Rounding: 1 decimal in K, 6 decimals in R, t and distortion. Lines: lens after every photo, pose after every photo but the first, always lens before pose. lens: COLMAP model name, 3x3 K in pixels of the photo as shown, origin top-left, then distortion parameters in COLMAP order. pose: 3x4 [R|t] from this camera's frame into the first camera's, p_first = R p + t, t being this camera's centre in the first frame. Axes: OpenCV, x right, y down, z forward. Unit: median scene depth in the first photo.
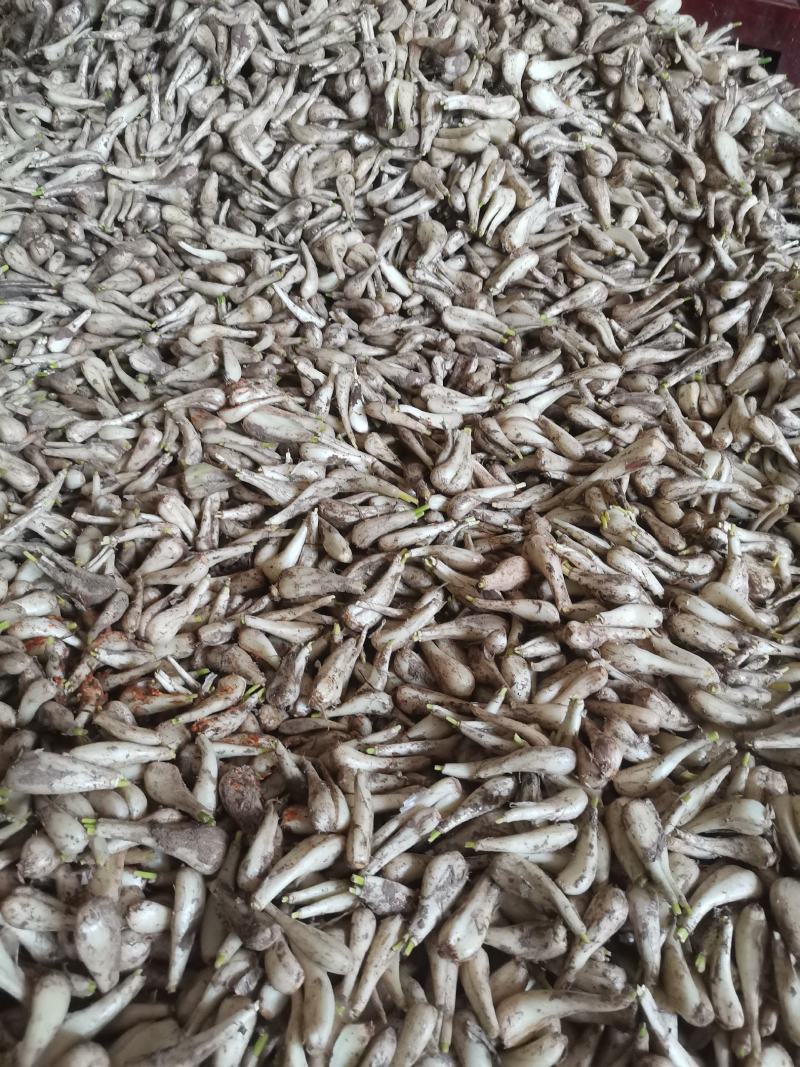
lens RADIAL K [[789.1, 0, 400.0], [0, 789.1, 533.5], [0, 0, 1]] dist [0.001078, -0.004128]
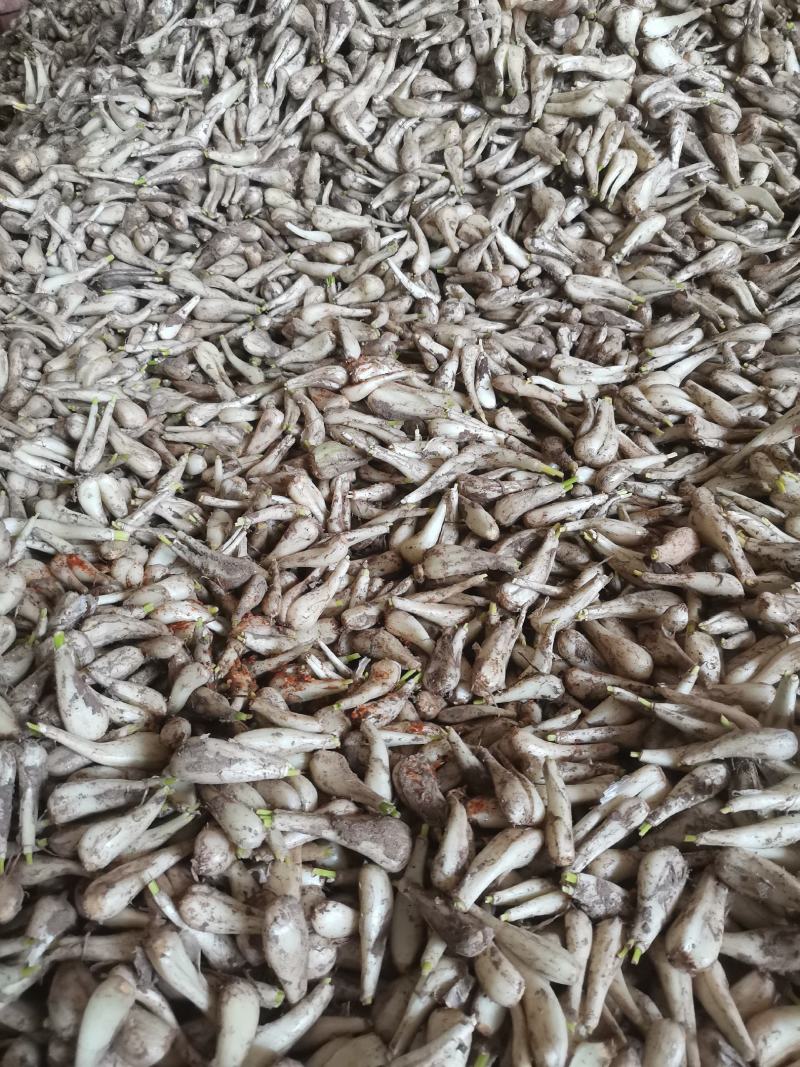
lens RADIAL K [[789.1, 0, 400.0], [0, 789.1, 533.5], [0, 0, 1]] dist [0.001078, -0.004128]
pose [[0.997754, -0.025393, -0.061990, -0.110572], [0.024197, 0.999508, -0.019961, 0.041578], [0.062467, 0.018417, 0.997877, 0.062007]]
